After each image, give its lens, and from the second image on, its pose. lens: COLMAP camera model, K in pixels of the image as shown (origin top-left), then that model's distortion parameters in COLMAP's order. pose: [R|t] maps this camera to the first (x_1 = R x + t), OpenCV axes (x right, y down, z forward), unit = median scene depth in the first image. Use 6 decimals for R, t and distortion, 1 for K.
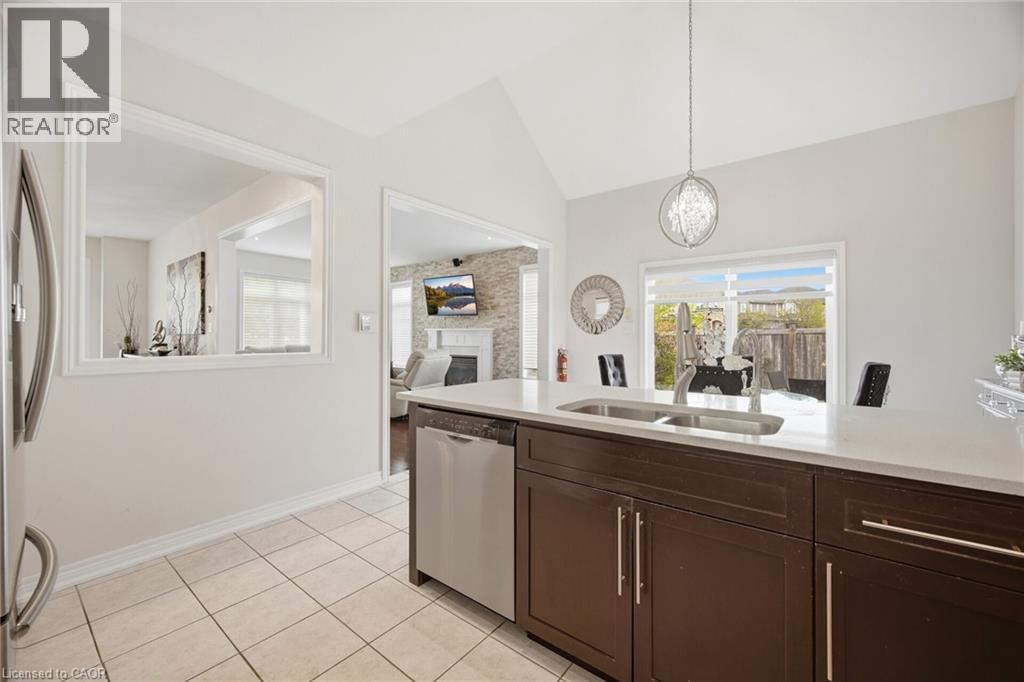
lens RADIAL K [[416.8, 0, 505.2], [0, 416.8, 335.3], [0, 0, 1]] dist [-0.006785, 0.000751]
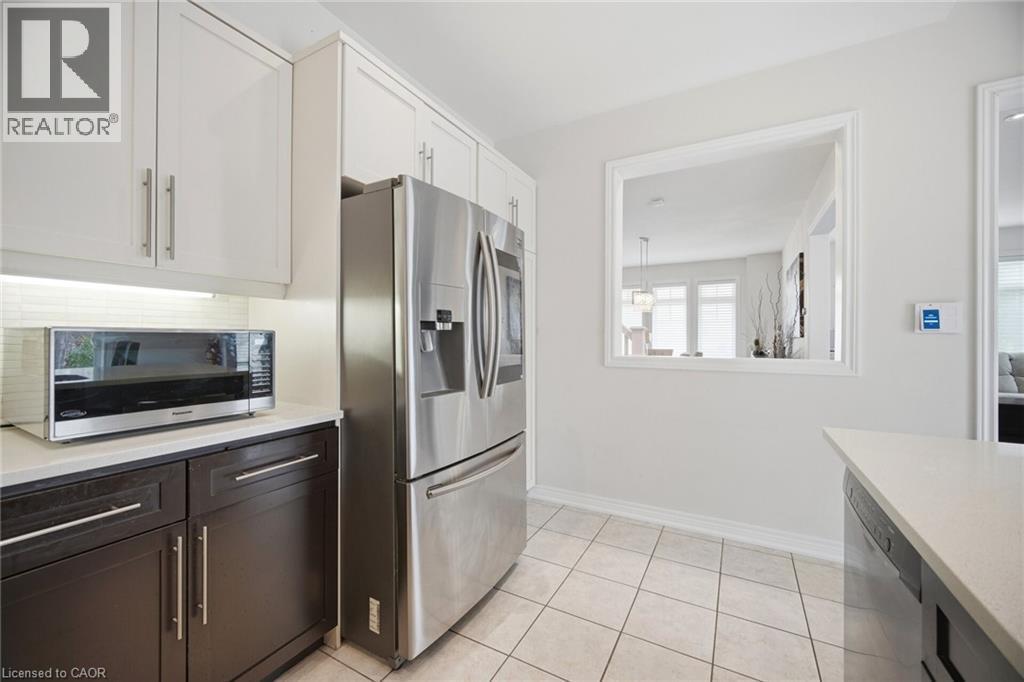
lens RADIAL K [[416.8, 0, 510.9], [0, 416.8, 339.7], [0, 0, 1]] dist [-0.006785, 0.000751]
pose [[0.159742, 0.005266, -0.987145, 0.121933], [-0.004306, 0.999980, 0.004637, 0.001197], [0.987149, 0.003510, 0.159762, 0.176268]]
